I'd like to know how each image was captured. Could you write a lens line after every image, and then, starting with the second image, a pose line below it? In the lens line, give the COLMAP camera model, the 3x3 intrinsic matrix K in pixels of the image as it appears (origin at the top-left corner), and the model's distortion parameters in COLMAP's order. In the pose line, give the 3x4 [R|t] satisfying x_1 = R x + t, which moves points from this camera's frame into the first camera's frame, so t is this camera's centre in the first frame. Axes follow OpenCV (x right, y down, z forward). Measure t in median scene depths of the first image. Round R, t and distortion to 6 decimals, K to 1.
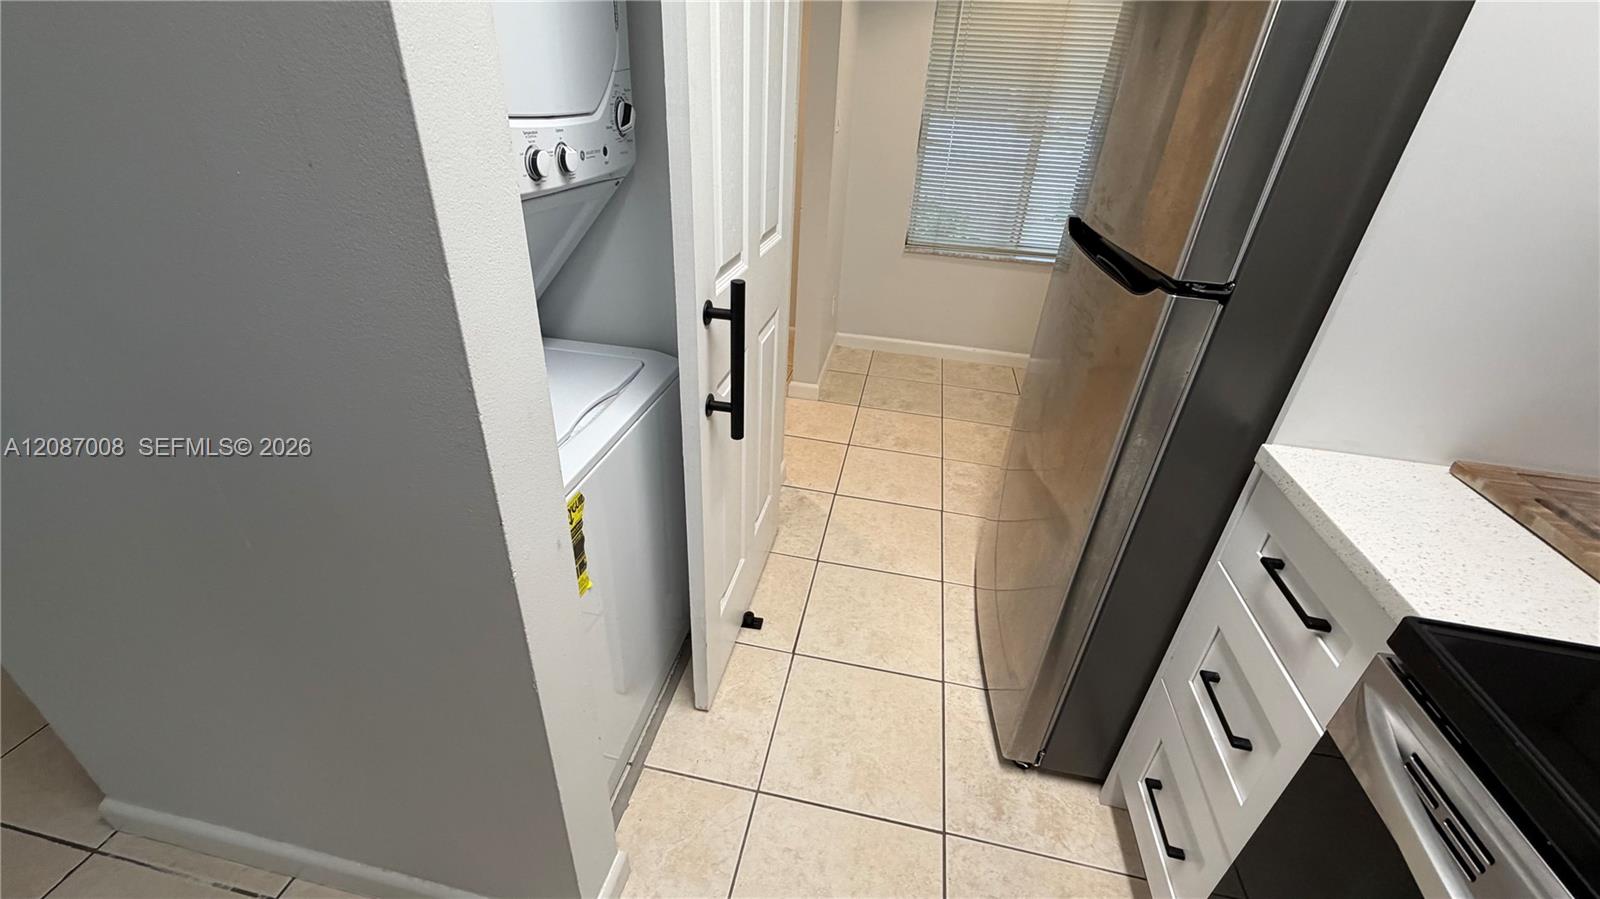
lens RADIAL K [[637.5, 0, 793.0], [0, 637.5, 448.5], [0, 0, 1]] dist [-0.002706, 0.000561]
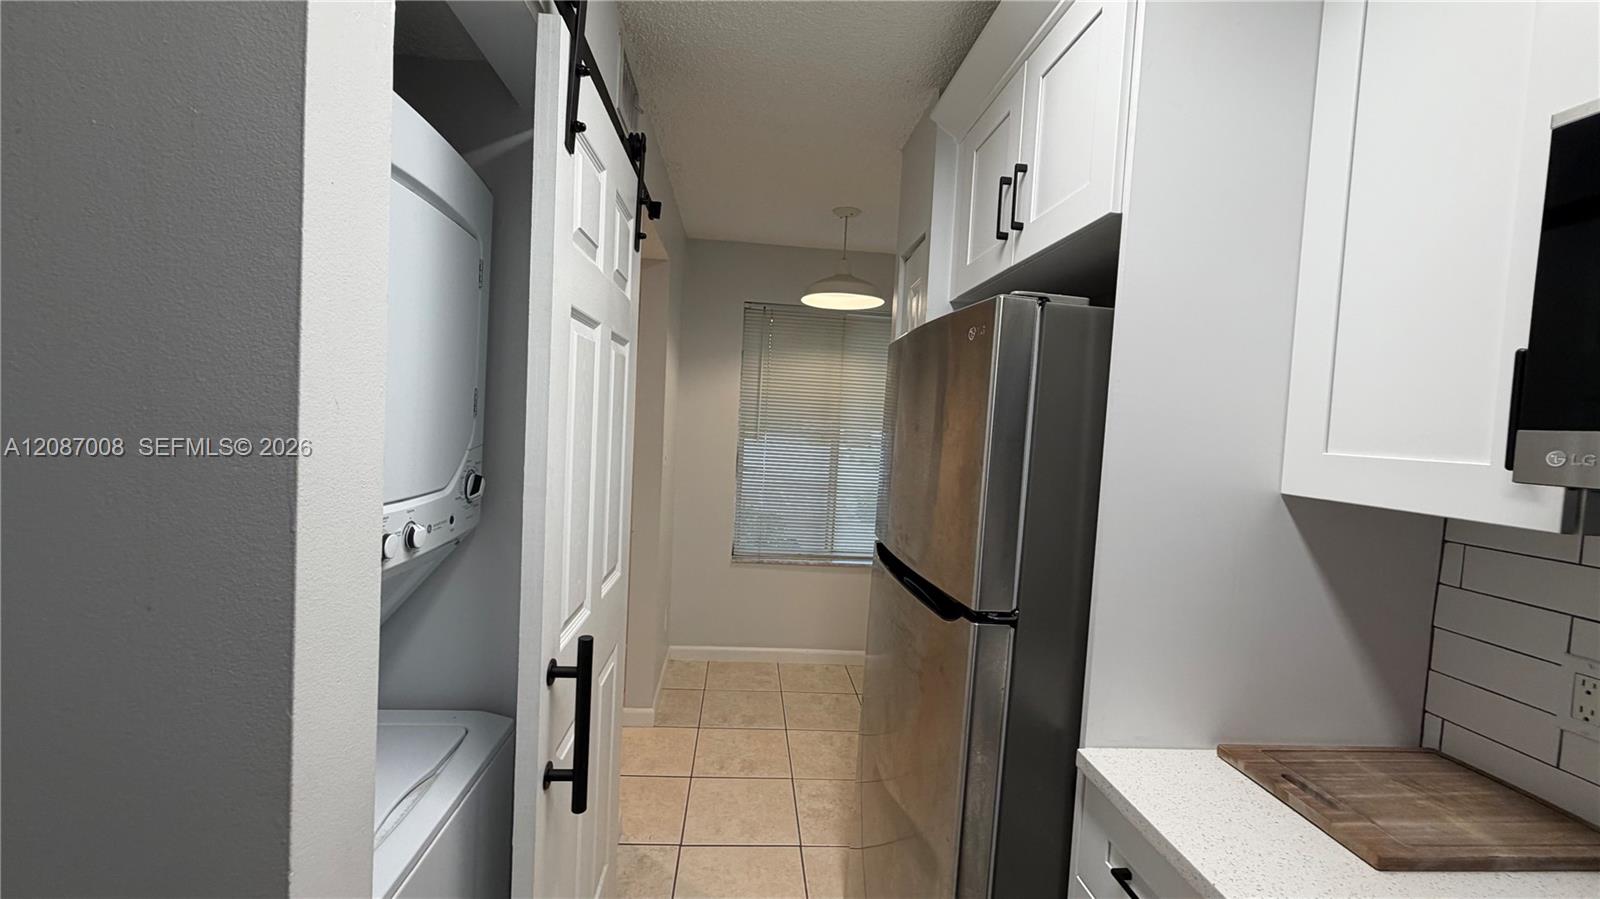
lens RADIAL K [[637.5, 0, 794.9], [0, 637.5, 448.4], [0, 0, 1]] dist [-0.002706, 0.000561]
pose [[0.961908, -0.007203, 0.273278, -0.039595], [0.126799, 0.897371, -0.422666, -0.061153], [-0.242187, 0.441217, 0.864102, -0.072454]]
